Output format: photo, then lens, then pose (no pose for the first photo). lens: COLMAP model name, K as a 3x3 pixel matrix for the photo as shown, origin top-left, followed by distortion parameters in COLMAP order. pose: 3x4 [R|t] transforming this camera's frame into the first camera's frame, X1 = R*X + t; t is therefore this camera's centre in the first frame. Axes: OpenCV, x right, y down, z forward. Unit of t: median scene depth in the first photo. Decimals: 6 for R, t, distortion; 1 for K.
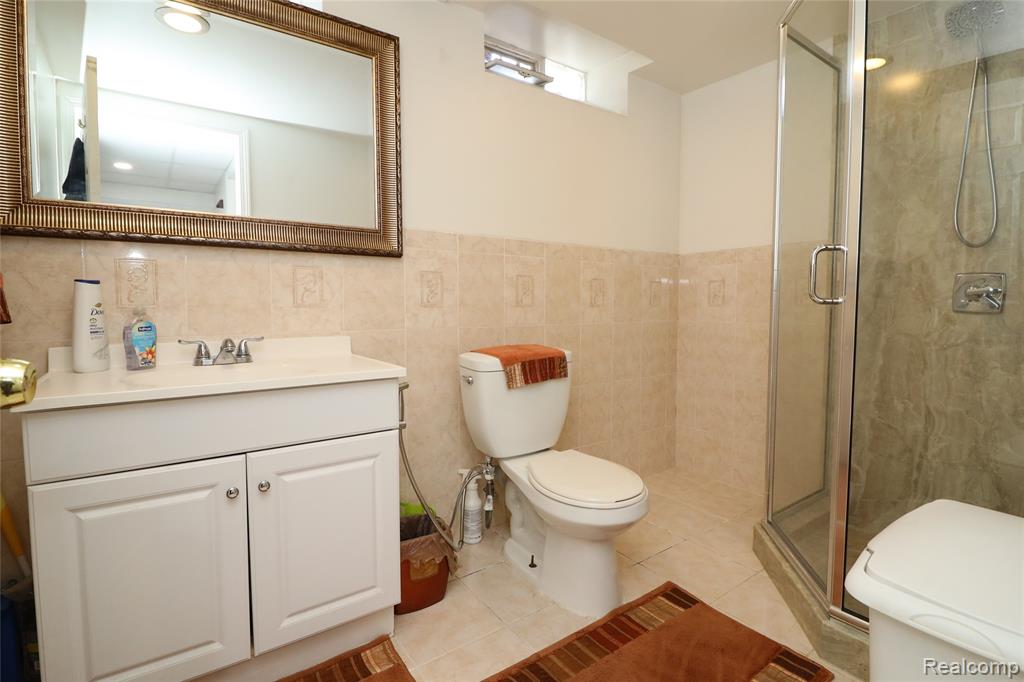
lens RADIAL K [[503.3, 0, 512.3], [0, 503.3, 339.1], [0, 0, 1]] dist [-0.000361, -0.000940]
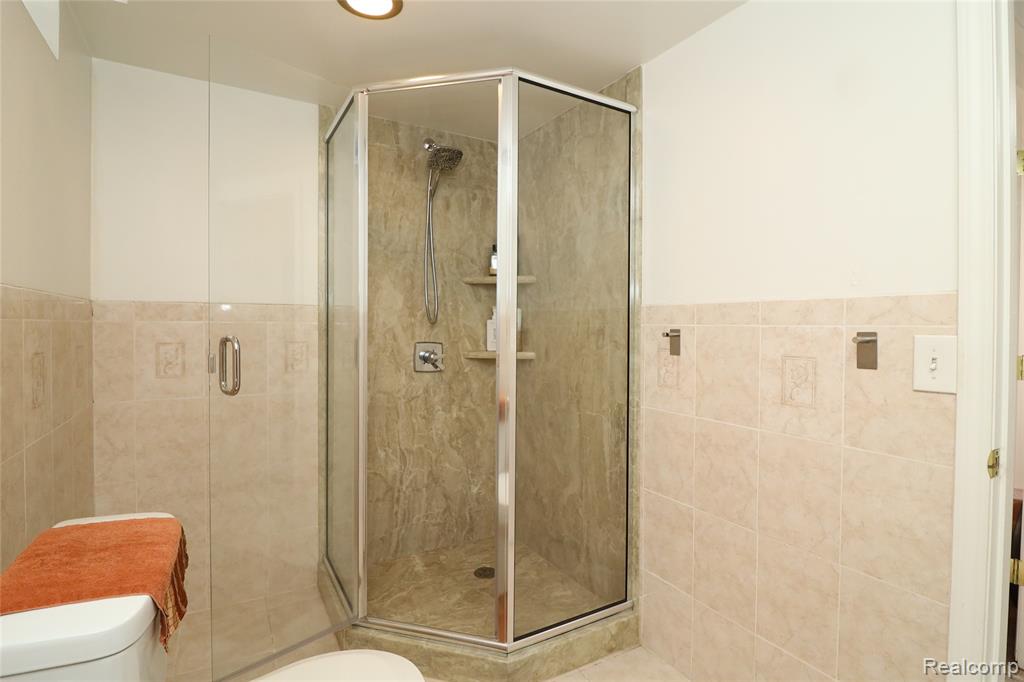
lens RADIAL K [[503.3, 0, 509.8], [0, 503.3, 338.3], [0, 0, 1]] dist [-0.000361, -0.000940]
pose [[0.107469, -0.026562, 0.993853, -0.360312], [0.066088, 0.997623, 0.019517, -0.142076], [-0.992009, 0.063584, 0.108969, 0.587101]]
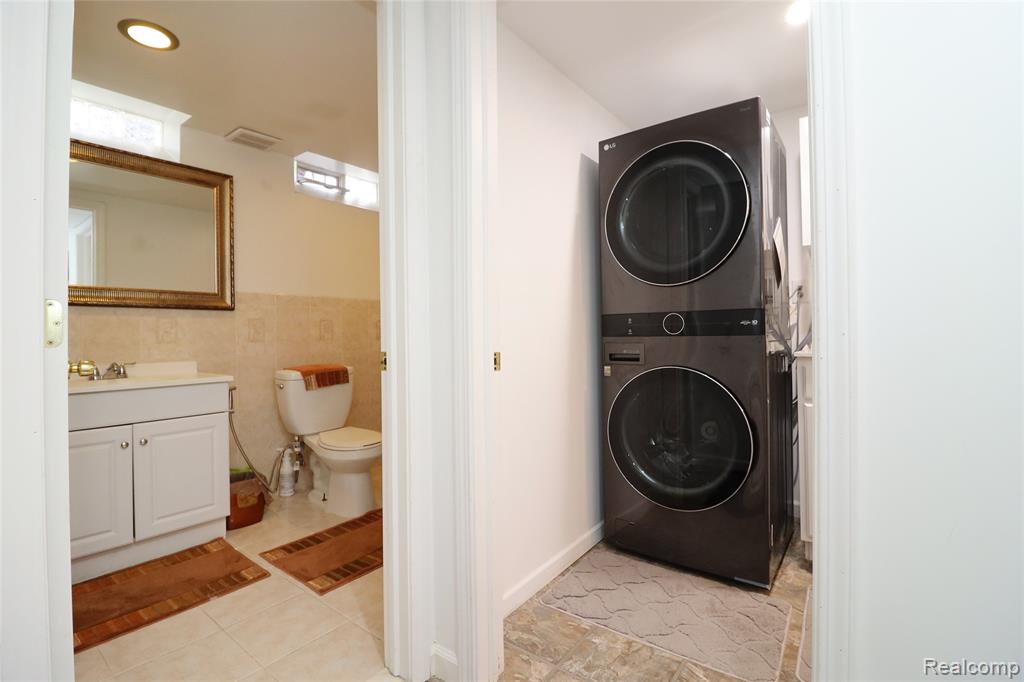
lens RADIAL K [[466.0, 0, 510.7], [0, 466.0, 333.0], [0, 0, 1]] dist [-0.010631, -0.003740]
pose [[0.957377, -0.016102, 0.288391, 0.191122], [0.038269, 0.996714, -0.071392, 0.045156], [-0.286294, 0.079385, 0.954848, -0.637288]]
